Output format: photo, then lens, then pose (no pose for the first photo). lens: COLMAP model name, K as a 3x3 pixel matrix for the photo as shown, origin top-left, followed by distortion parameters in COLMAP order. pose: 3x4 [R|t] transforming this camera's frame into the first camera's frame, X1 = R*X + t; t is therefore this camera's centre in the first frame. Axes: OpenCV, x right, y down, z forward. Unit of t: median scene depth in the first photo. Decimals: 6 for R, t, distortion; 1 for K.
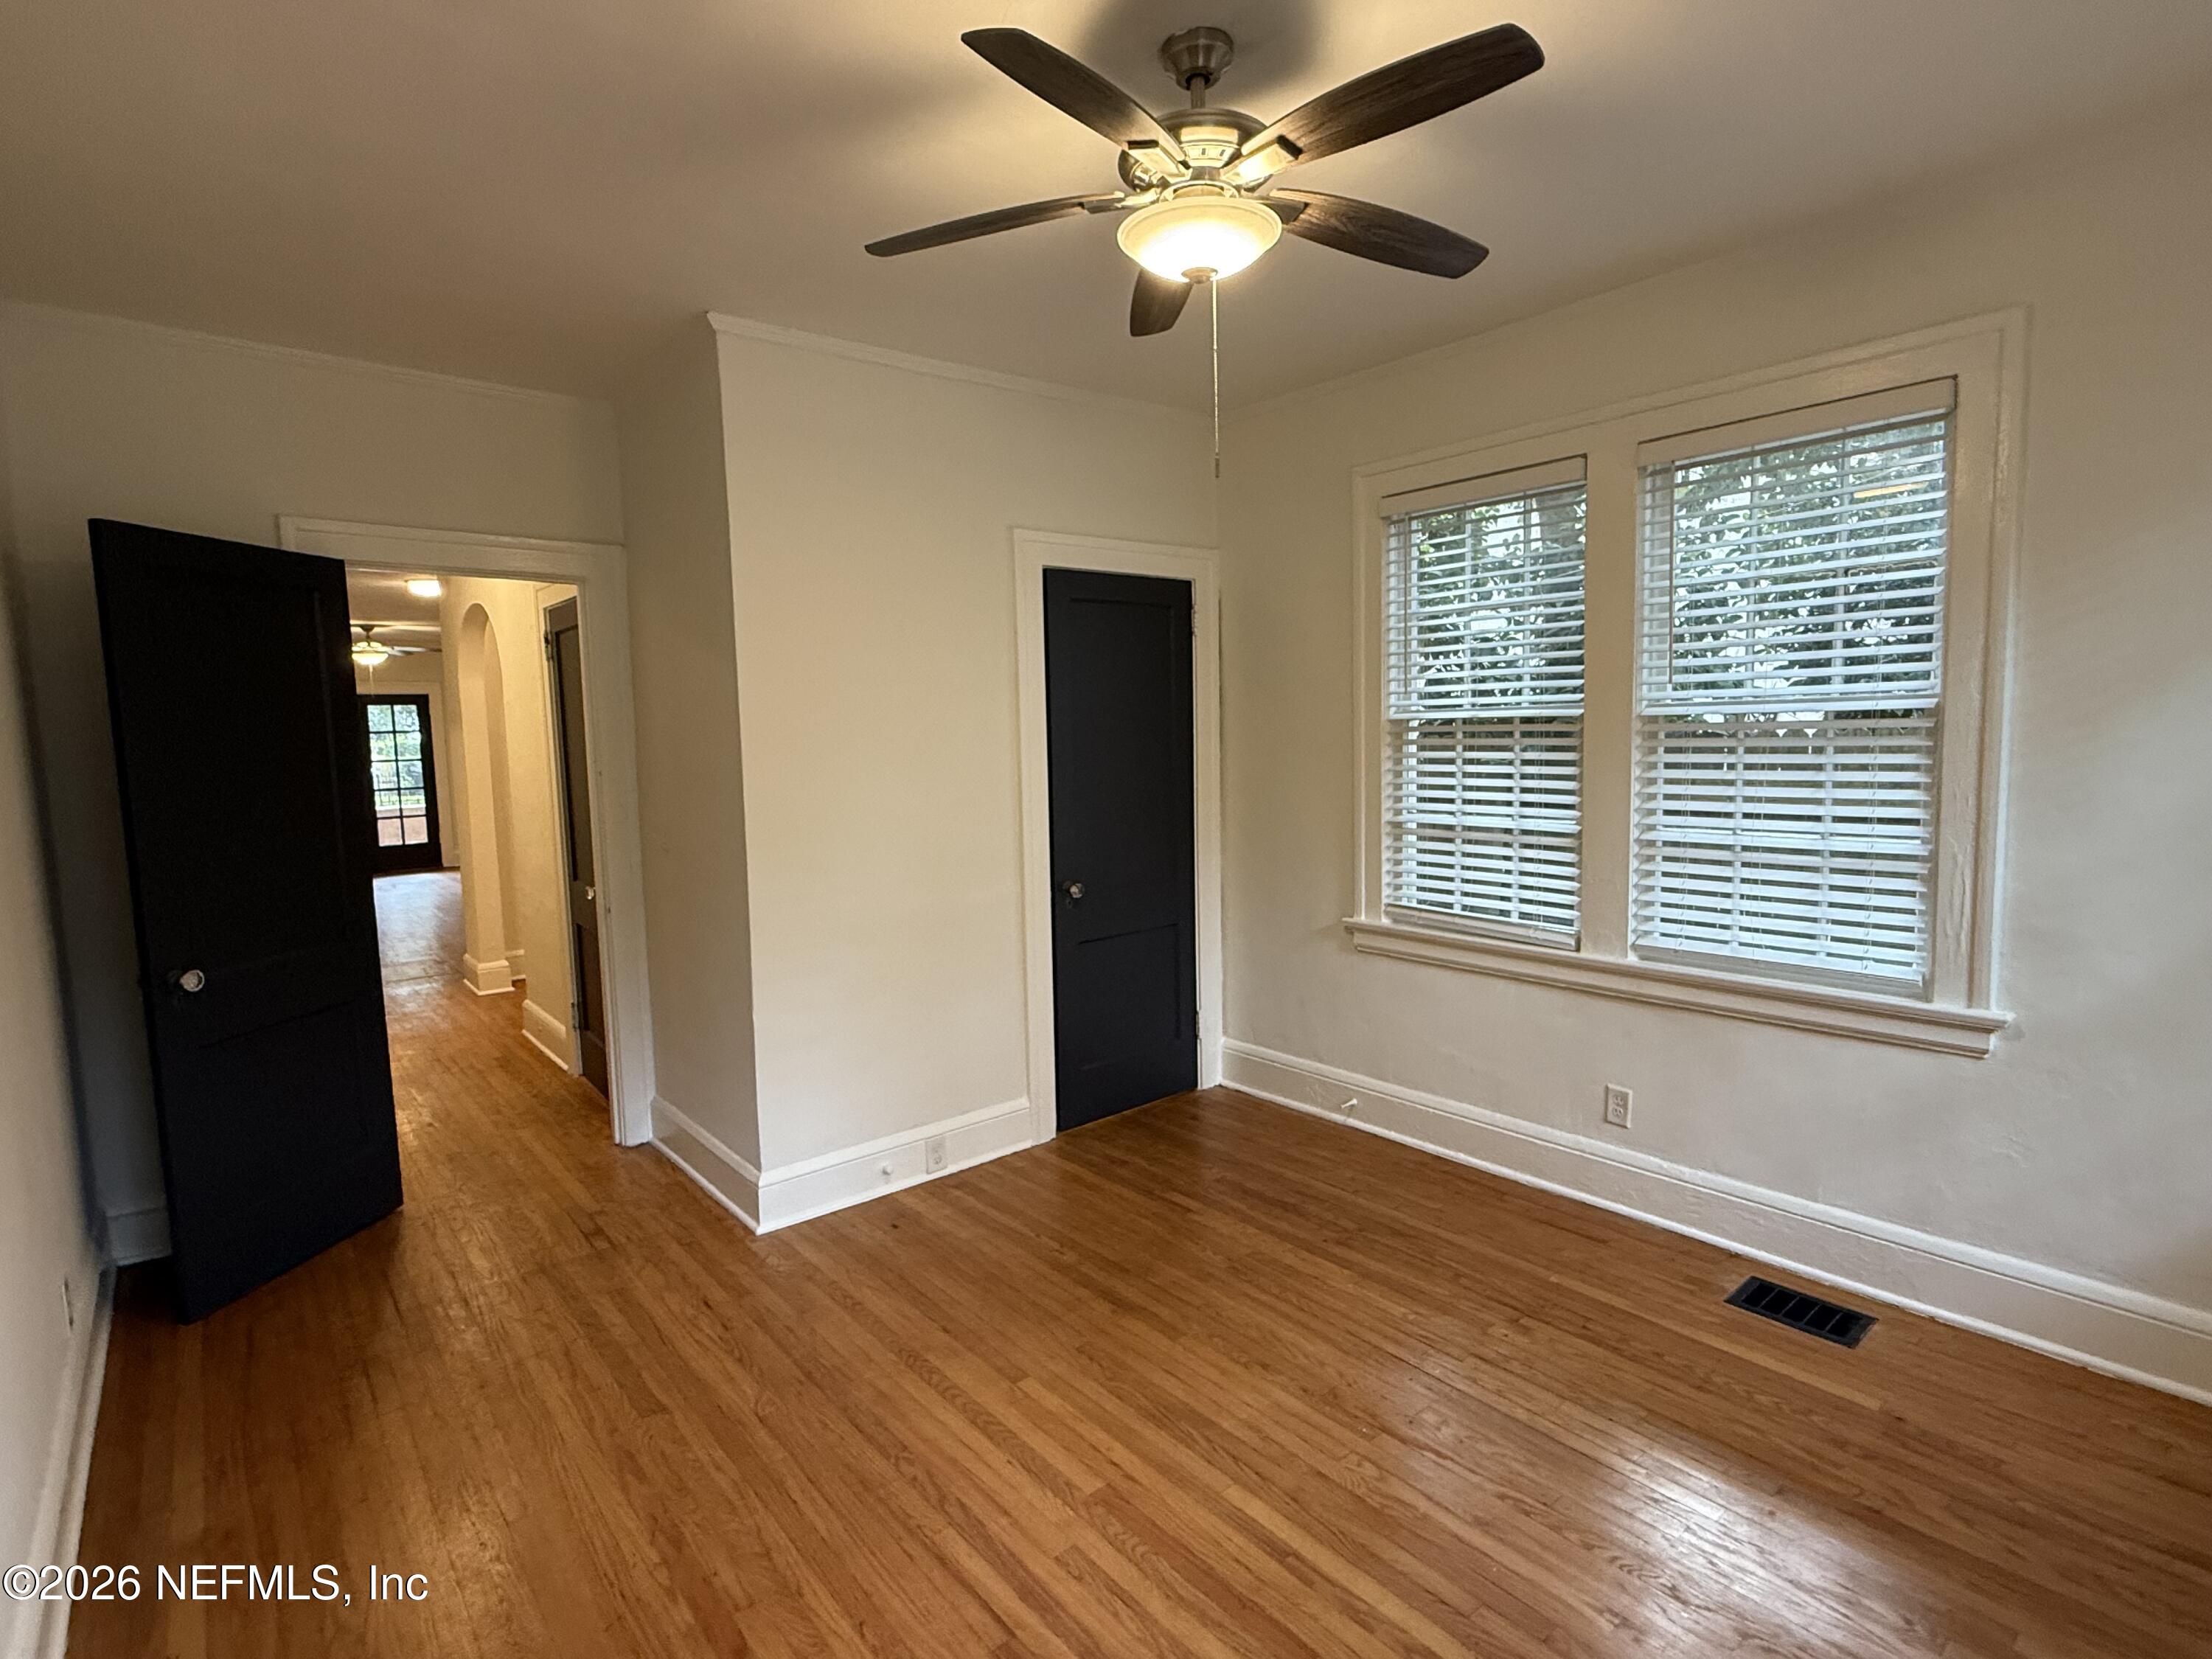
lens RADIAL K [[1093.1, 0, 1104.7], [0, 1093.1, 790.6], [0, 0, 1]] dist [0.000853, 0.000399]
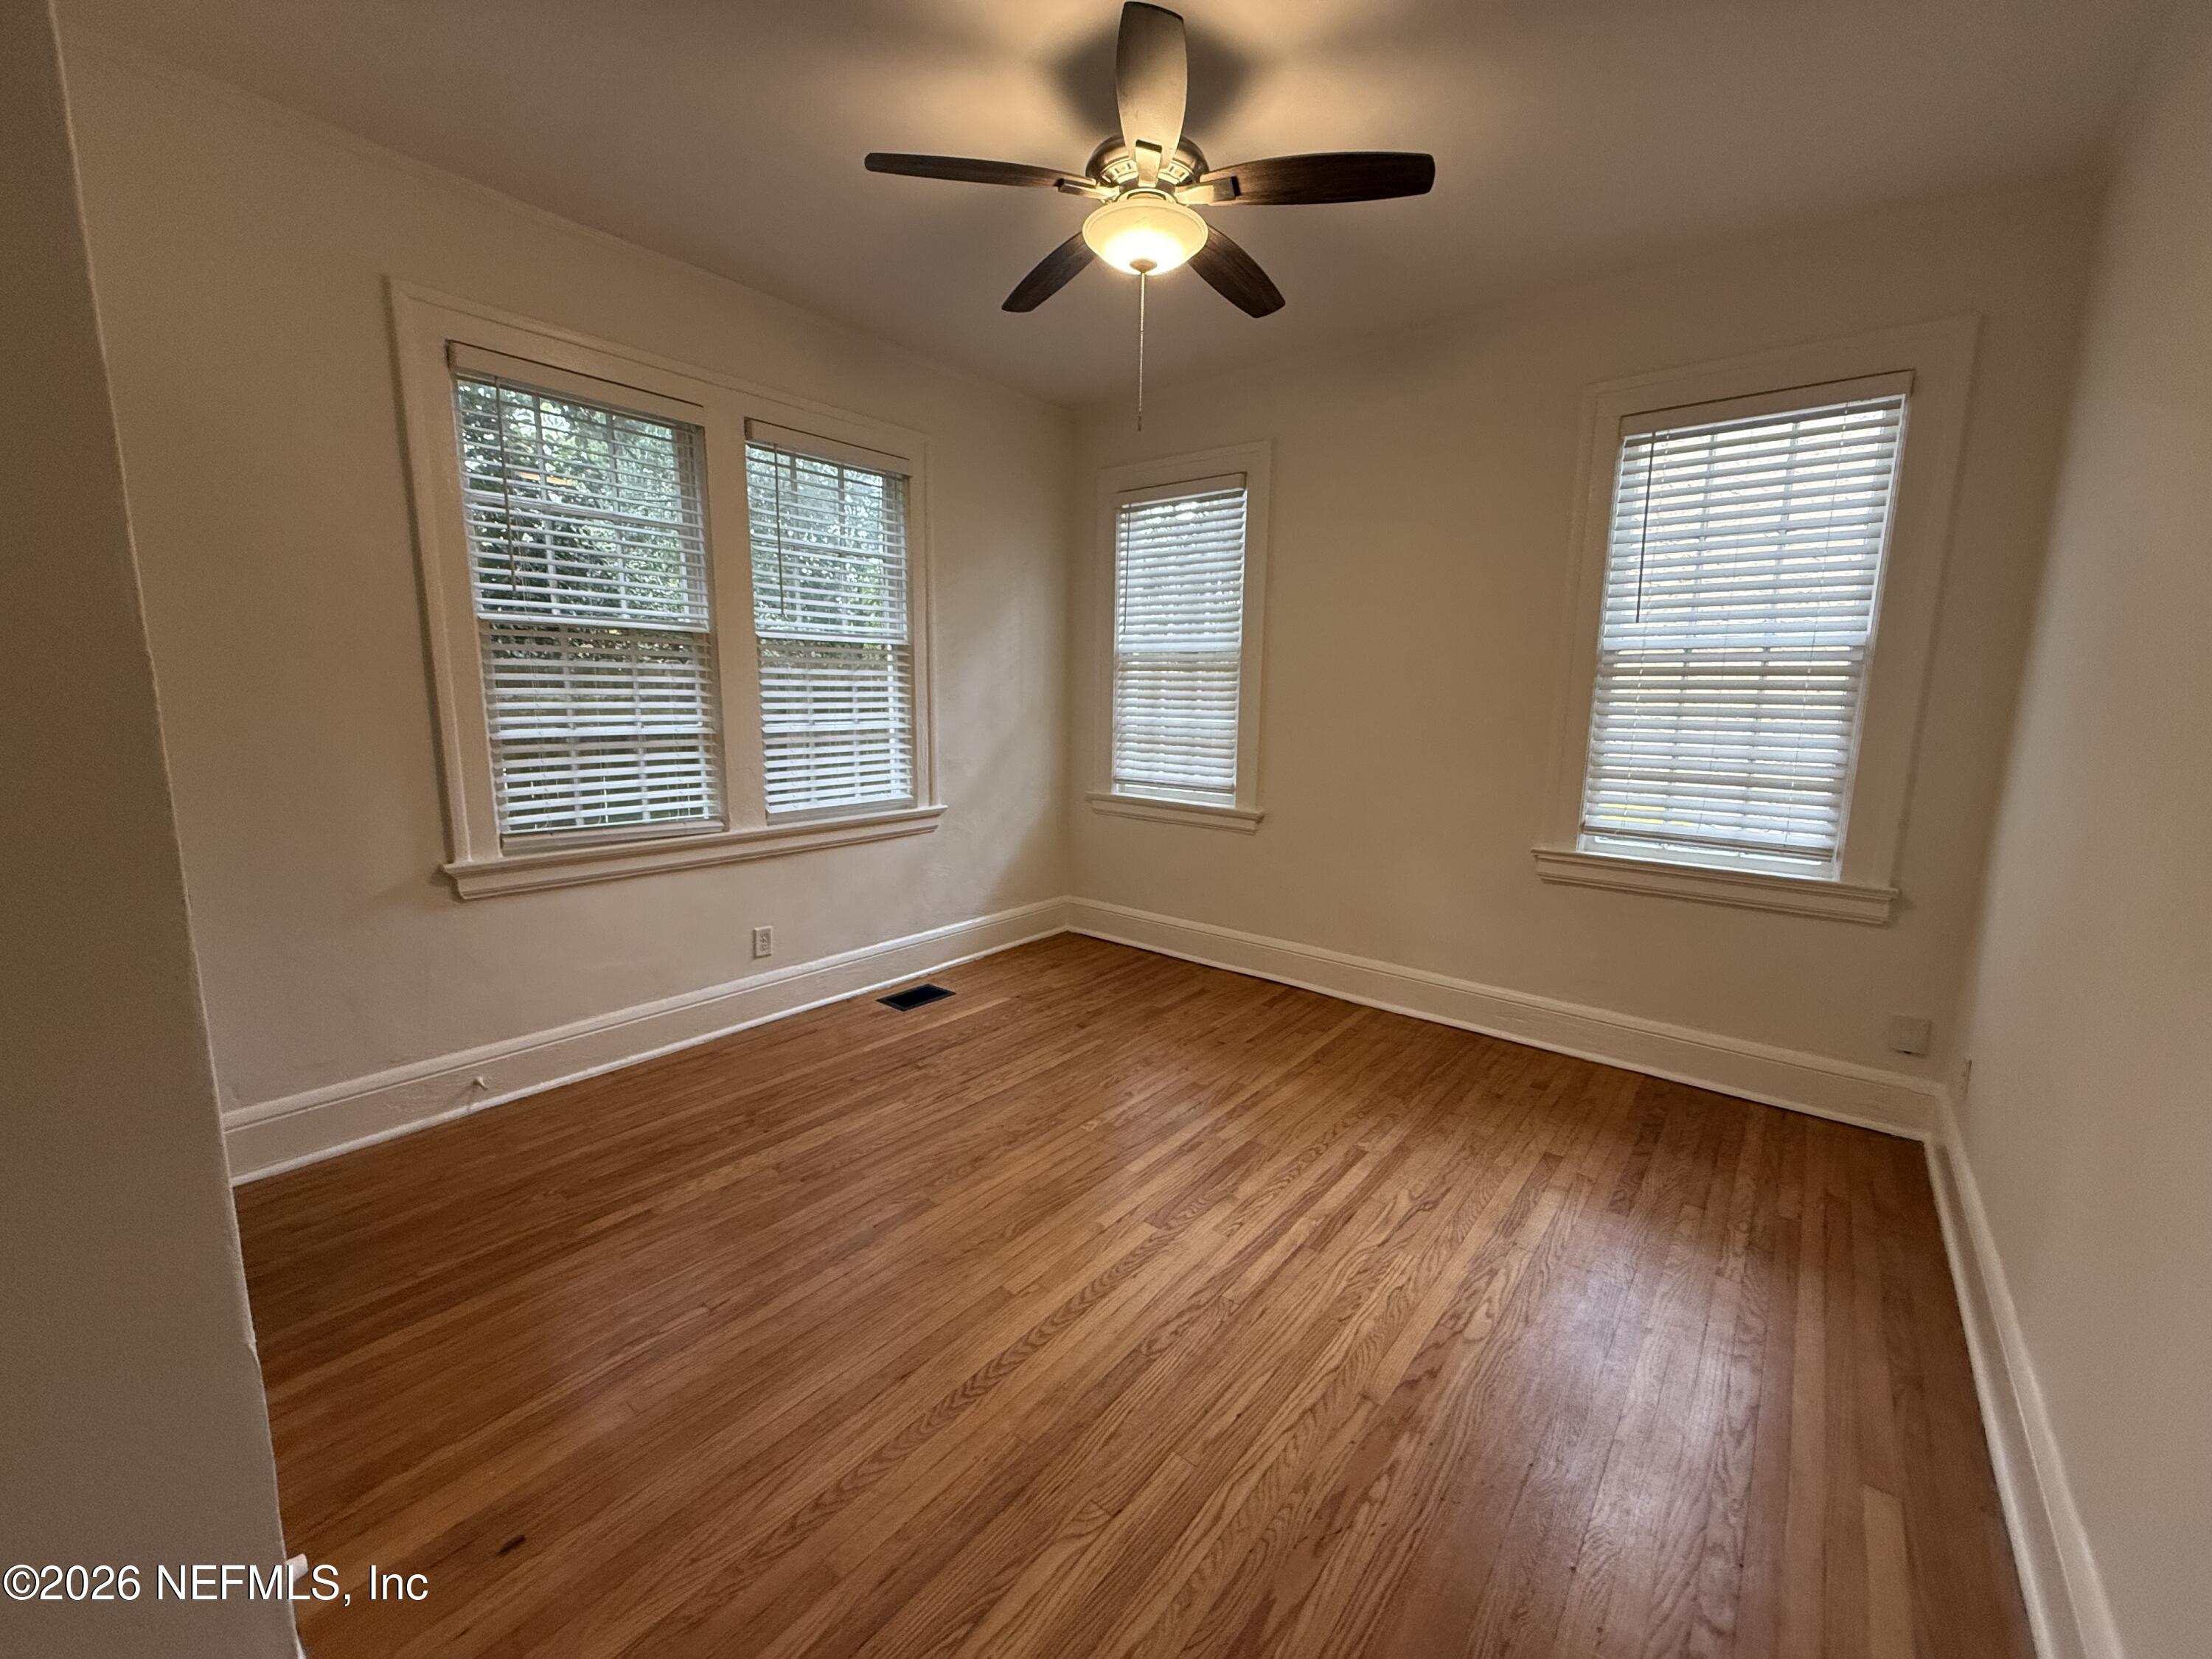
lens RADIAL K [[881.3, 0, 1103.7], [0, 881.3, 826.7], [0, 0, 1]] dist [0.002496, 0.000182]
pose [[-0.195314, -0.131464, 0.971890, -0.696686], [0.044943, 0.988734, 0.142774, 0.026481], [-0.979711, 0.071565, -0.187205, 0.911815]]
